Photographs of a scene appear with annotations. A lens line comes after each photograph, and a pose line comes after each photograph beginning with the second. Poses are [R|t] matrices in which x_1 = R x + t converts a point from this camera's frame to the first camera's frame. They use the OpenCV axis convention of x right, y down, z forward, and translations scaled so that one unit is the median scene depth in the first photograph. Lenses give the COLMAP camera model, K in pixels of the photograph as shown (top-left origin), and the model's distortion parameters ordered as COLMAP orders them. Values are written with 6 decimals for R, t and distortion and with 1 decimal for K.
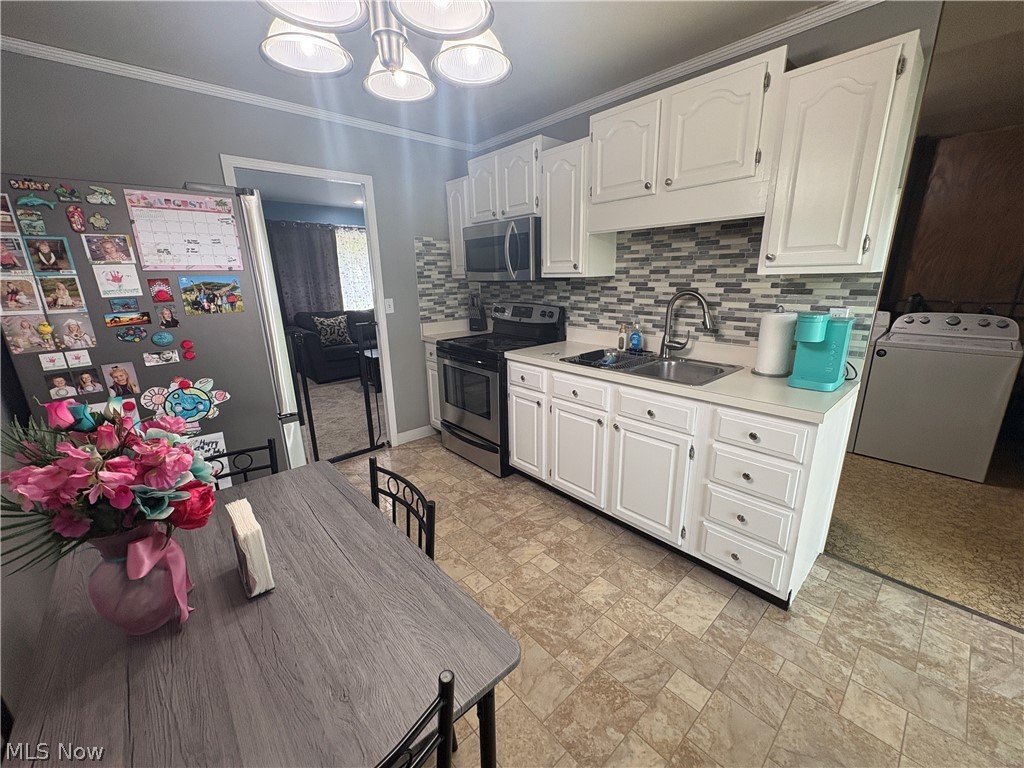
lens RADIAL K [[407.9, 0, 512.9], [0, 407.9, 385.6], [0, 0, 1]] dist [-0.002525, 0.000345]
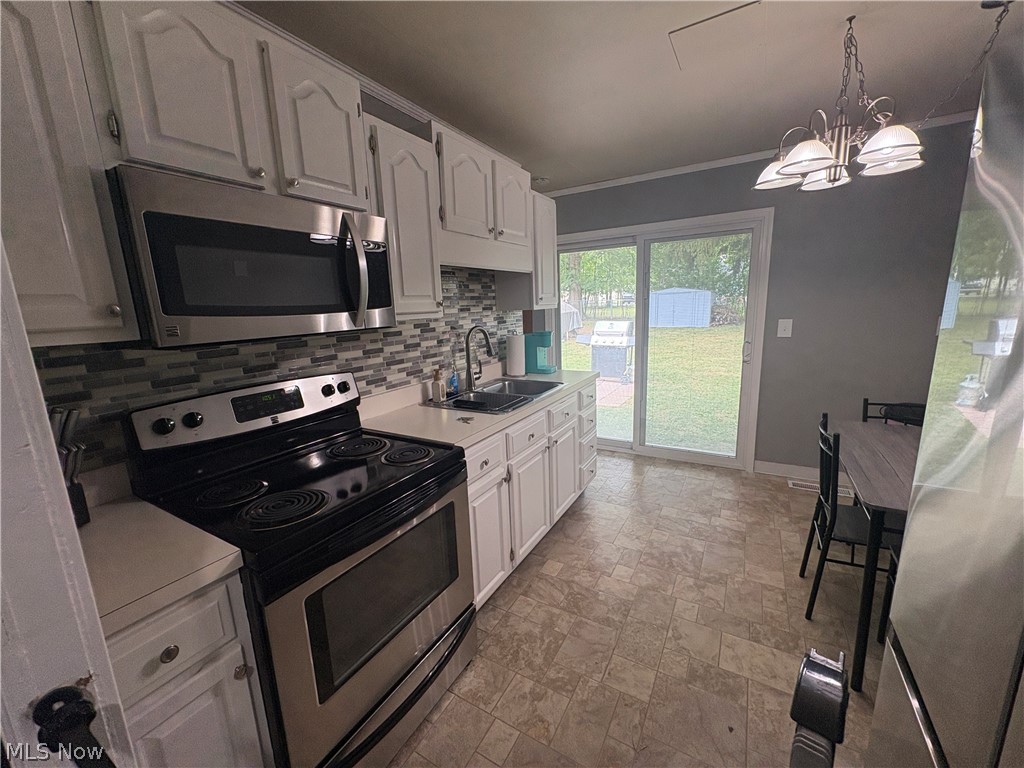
lens RADIAL K [[407.9, 0, 511.8], [0, 407.9, 383.1], [0, 0, 1]] dist [-0.002525, 0.000345]
pose [[-0.306193, -0.145021, 0.940858, -0.594170], [0.301428, 0.922707, 0.240320, -0.281905], [-0.902988, 0.357185, -0.238813, 1.057460]]
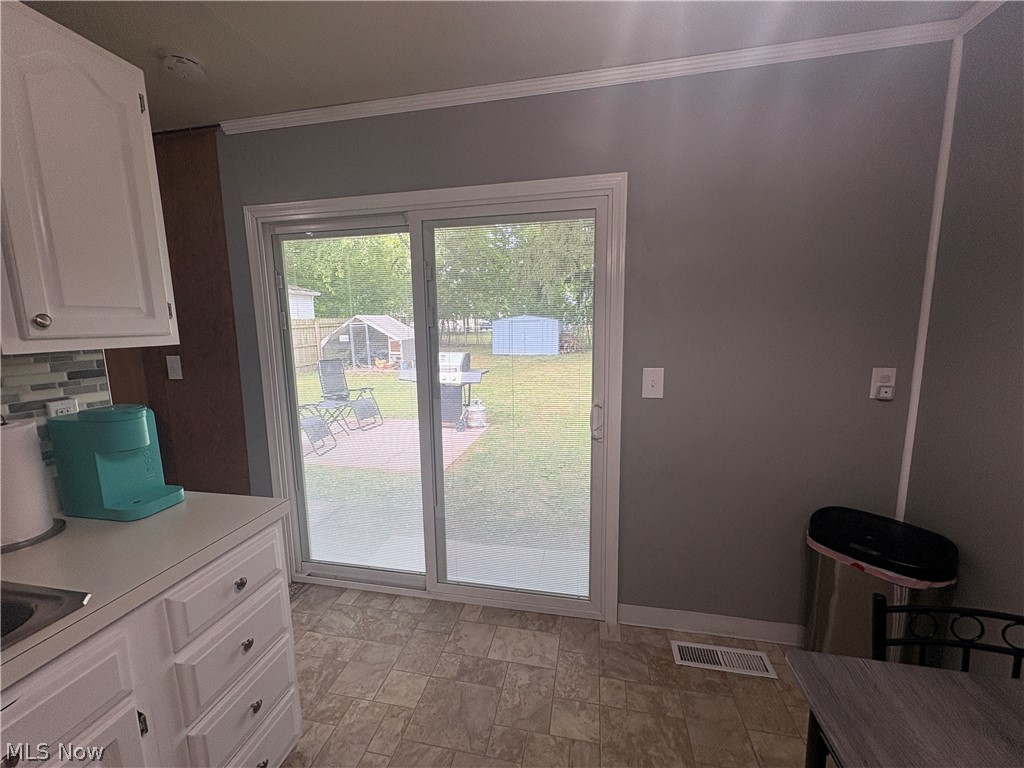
lens RADIAL K [[407.9, 0, 510.0], [0, 407.9, 388.2], [0, 0, 1]] dist [-0.002525, 0.000345]
pose [[-0.592838, -0.086033, 0.800713, -0.372138], [0.250929, 0.925045, 0.285177, -0.223117], [-0.765230, 0.369986, -0.526814, 0.826305]]
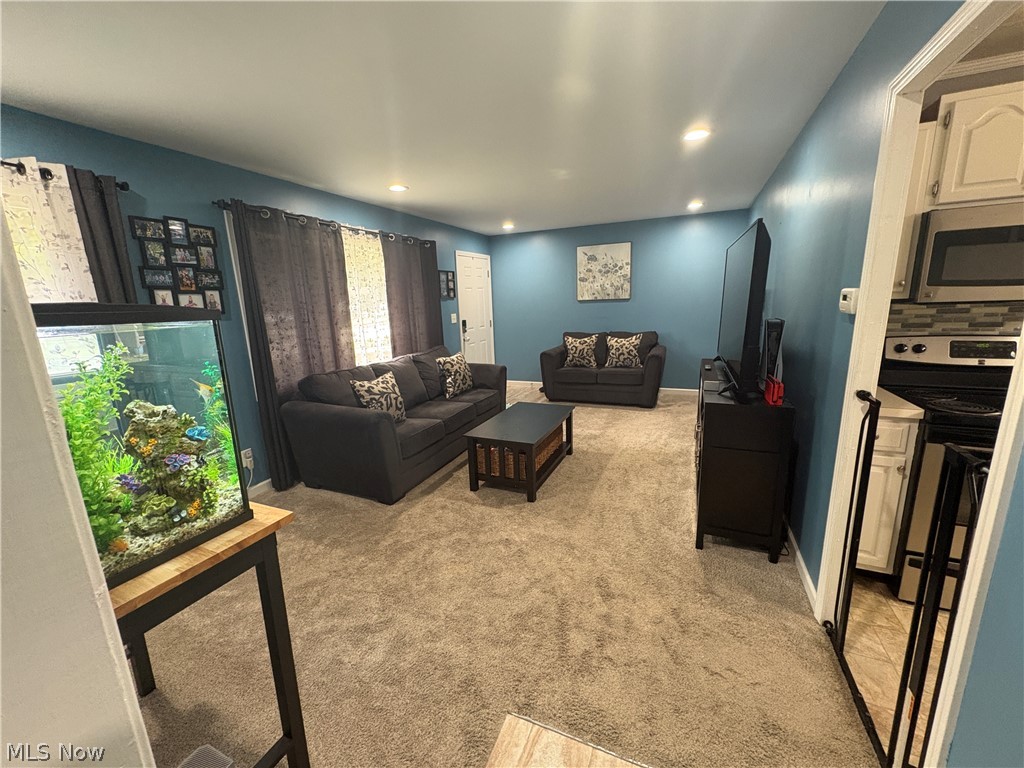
lens RADIAL K [[407.9, 0, 512.2], [0, 407.9, 384.4], [0, 0, 1]] dist [-0.002525, 0.000345]
pose [[0.909545, -0.098491, 0.403767, -1.097528], [0.128501, 0.990555, -0.047842, -0.234431], [-0.395241, 0.095399, 0.913610, 0.887531]]
